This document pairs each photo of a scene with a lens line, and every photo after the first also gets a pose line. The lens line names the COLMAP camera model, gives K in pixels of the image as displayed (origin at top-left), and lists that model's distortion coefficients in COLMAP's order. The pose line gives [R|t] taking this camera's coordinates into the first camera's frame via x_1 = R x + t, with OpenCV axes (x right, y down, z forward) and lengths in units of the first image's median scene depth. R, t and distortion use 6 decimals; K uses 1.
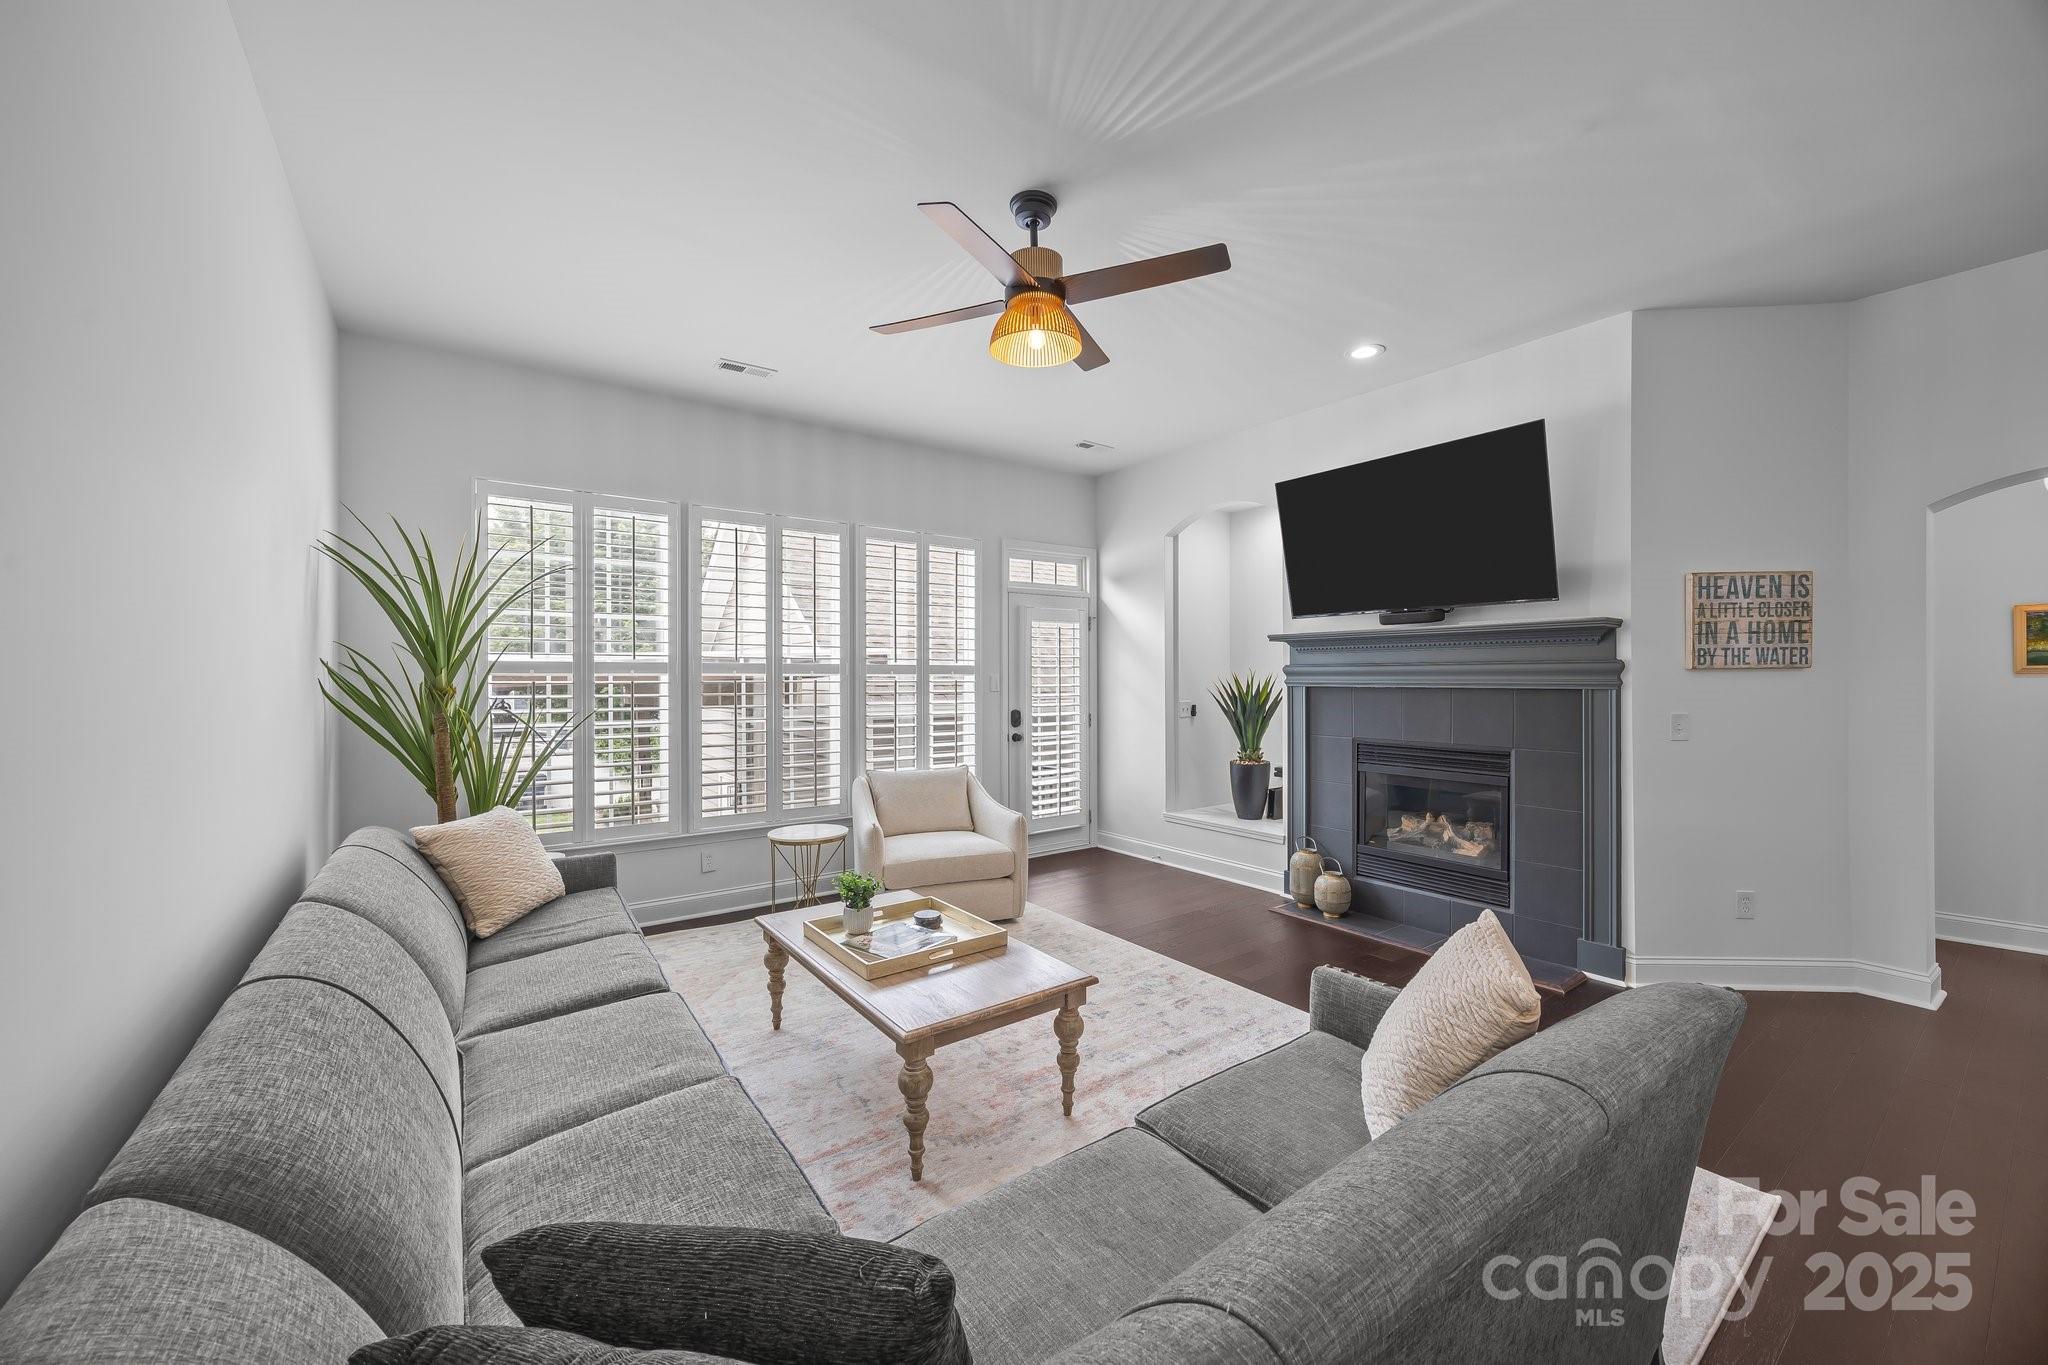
lens RADIAL K [[780.2, 0, 1026.8], [0, 780.2, 677.8], [0, 0, 1]] dist [-0.003763, 0.000340]
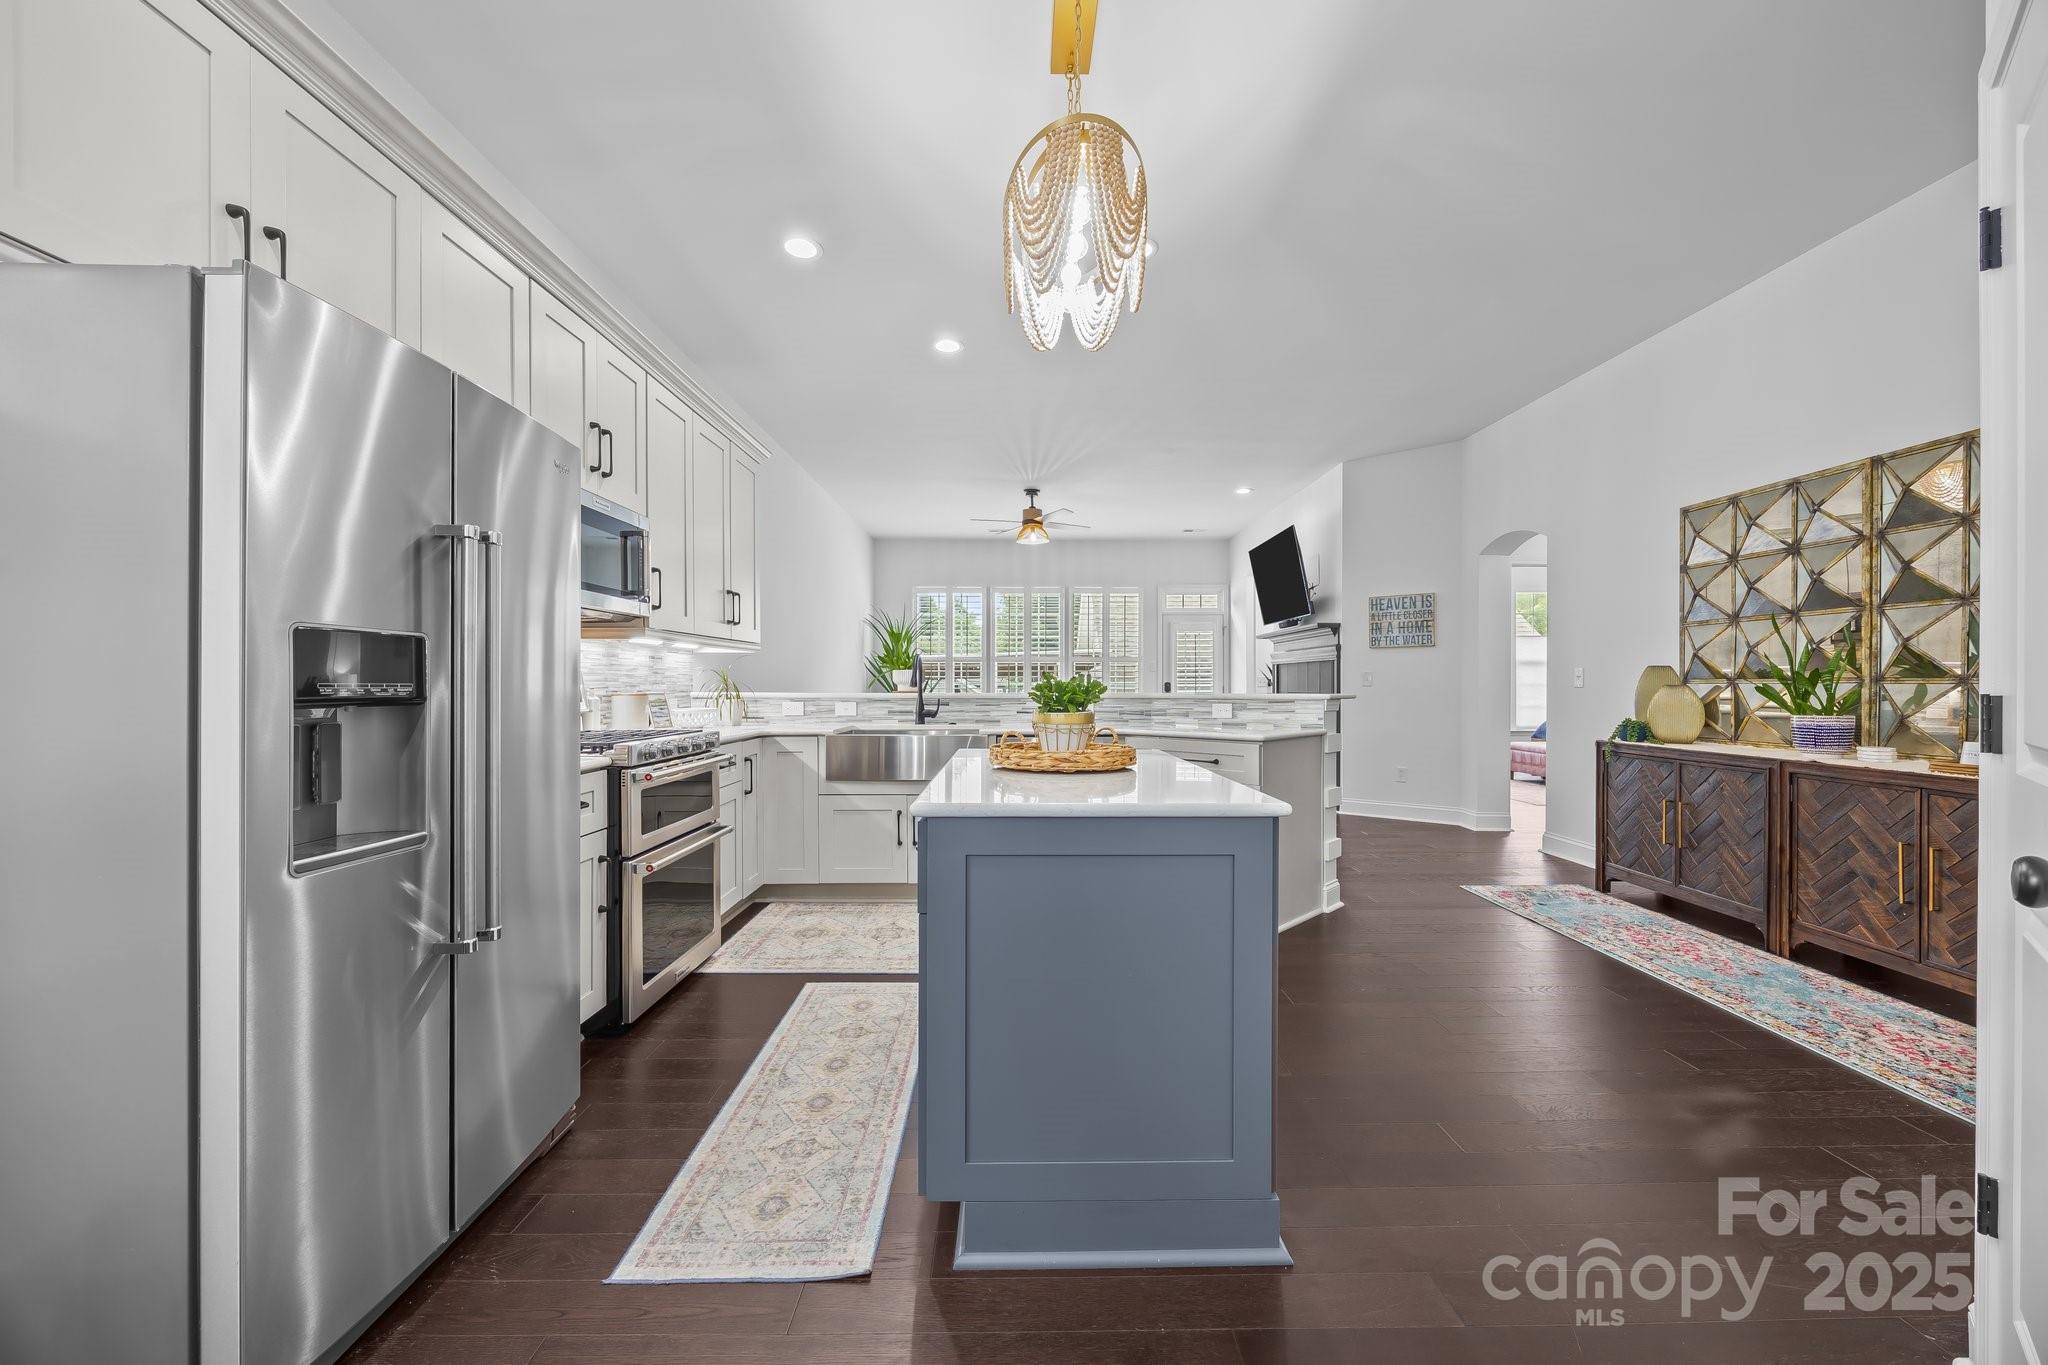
lens RADIAL K [[780.2, 0, 1025.5], [0, 780.2, 685.7], [0, 0, 1]] dist [-0.003763, 0.000340]
pose [[0.812492, 0.003289, -0.582963, 0.945135], [-0.001498, 0.999993, 0.003553, 0.055273], [0.582971, -0.002013, 0.812491, -0.762880]]
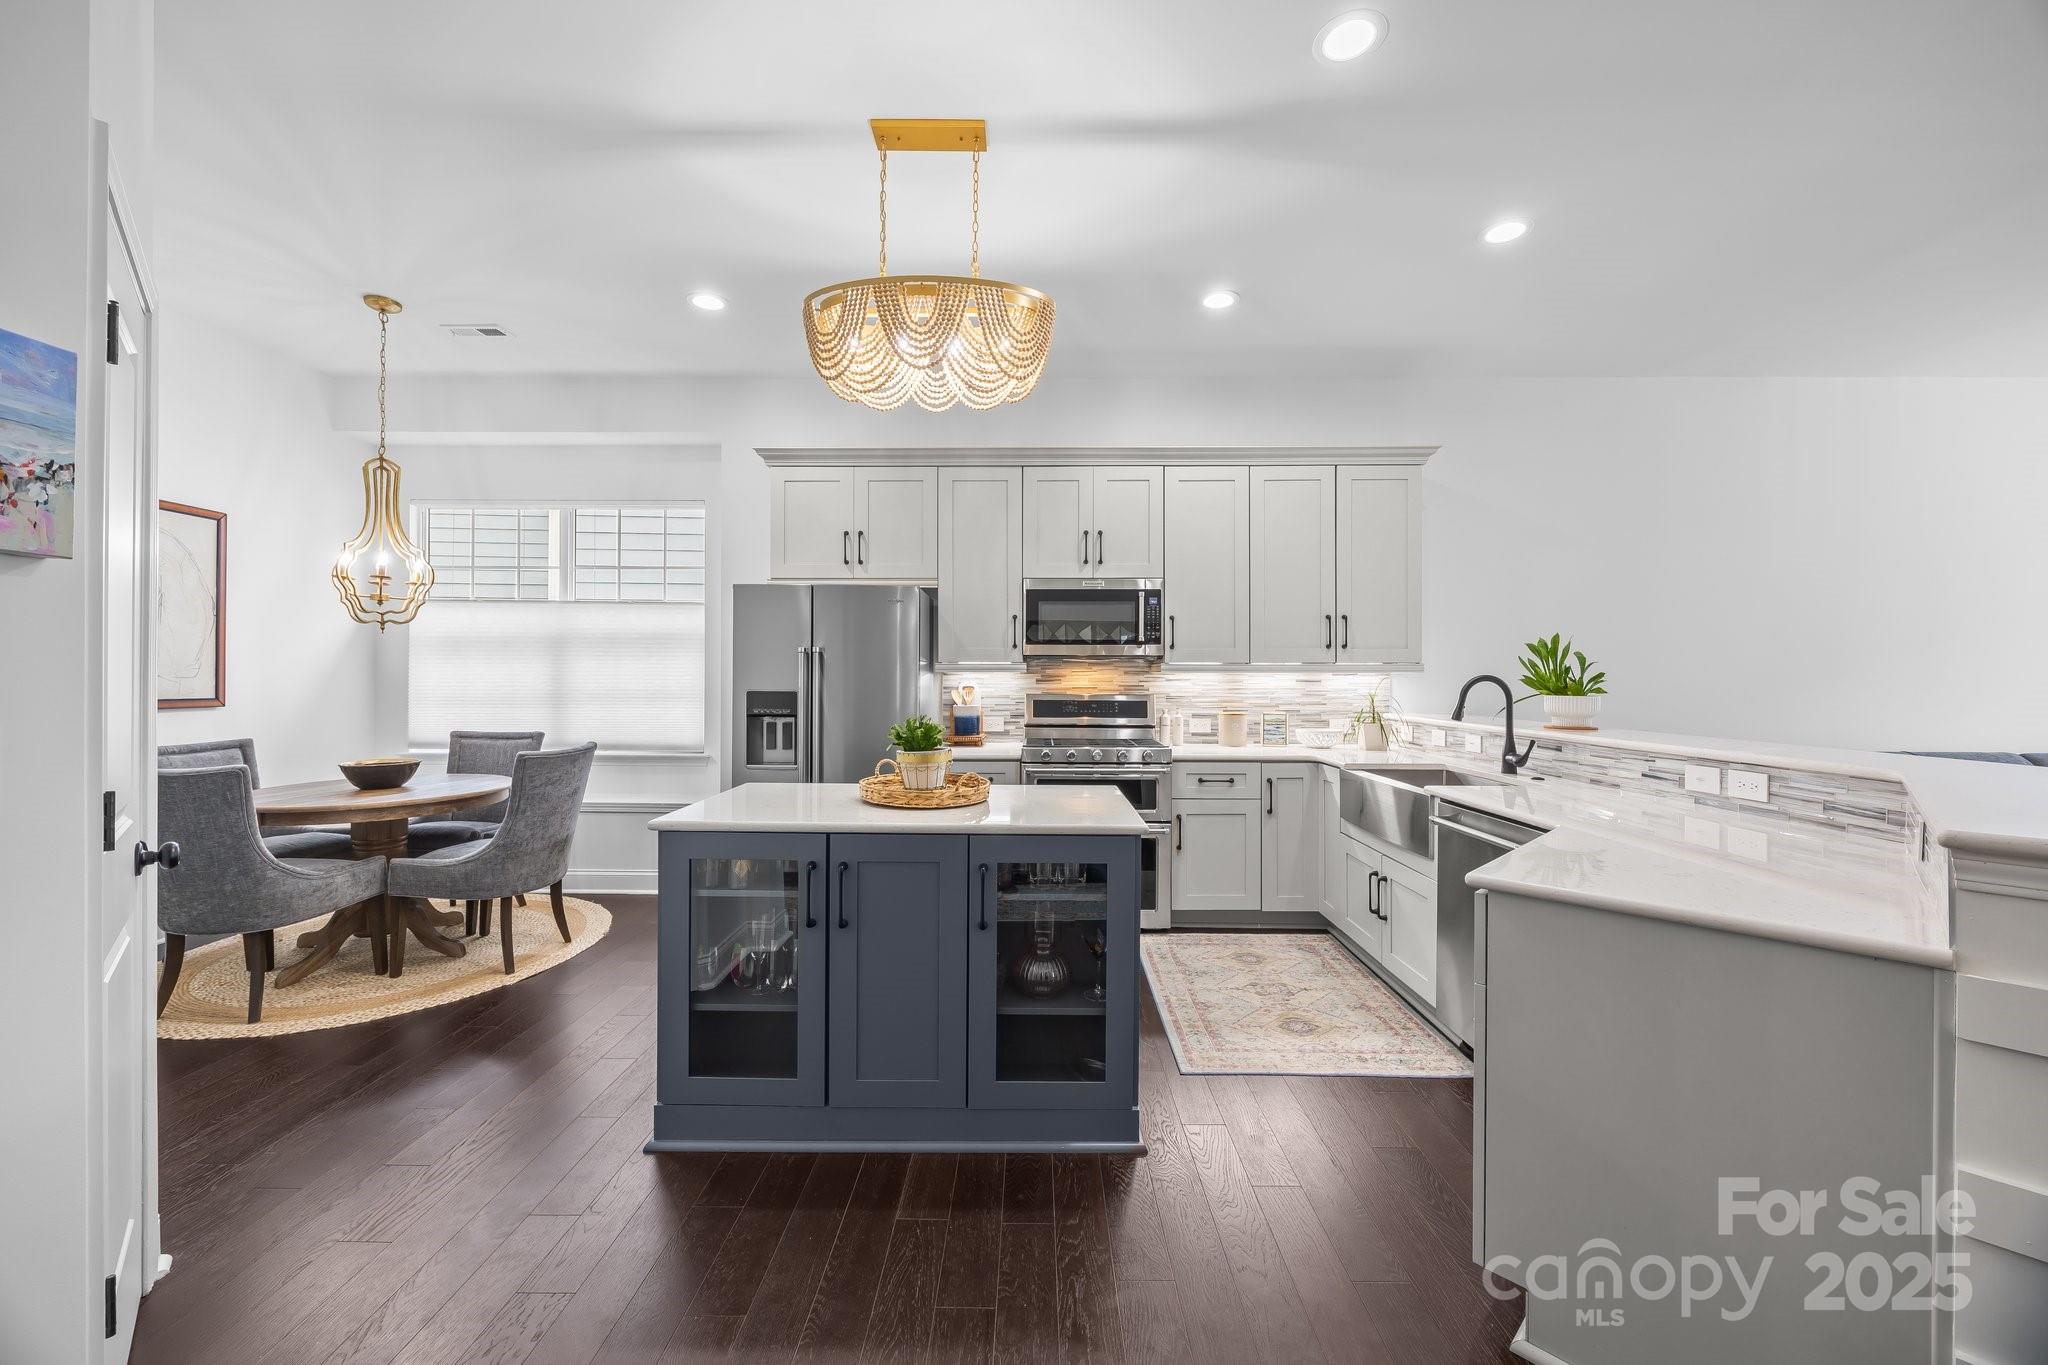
lens RADIAL K [[780.2, 0, 1027.6], [0, 780.2, 681.2], [0, 0, 1]] dist [-0.003763, 0.000340]
pose [[-0.607495, 0.009494, -0.794267, 1.229184], [0.003586, 0.999951, 0.009209, -0.026376], [0.794316, 0.002746, -0.607499, 1.005390]]
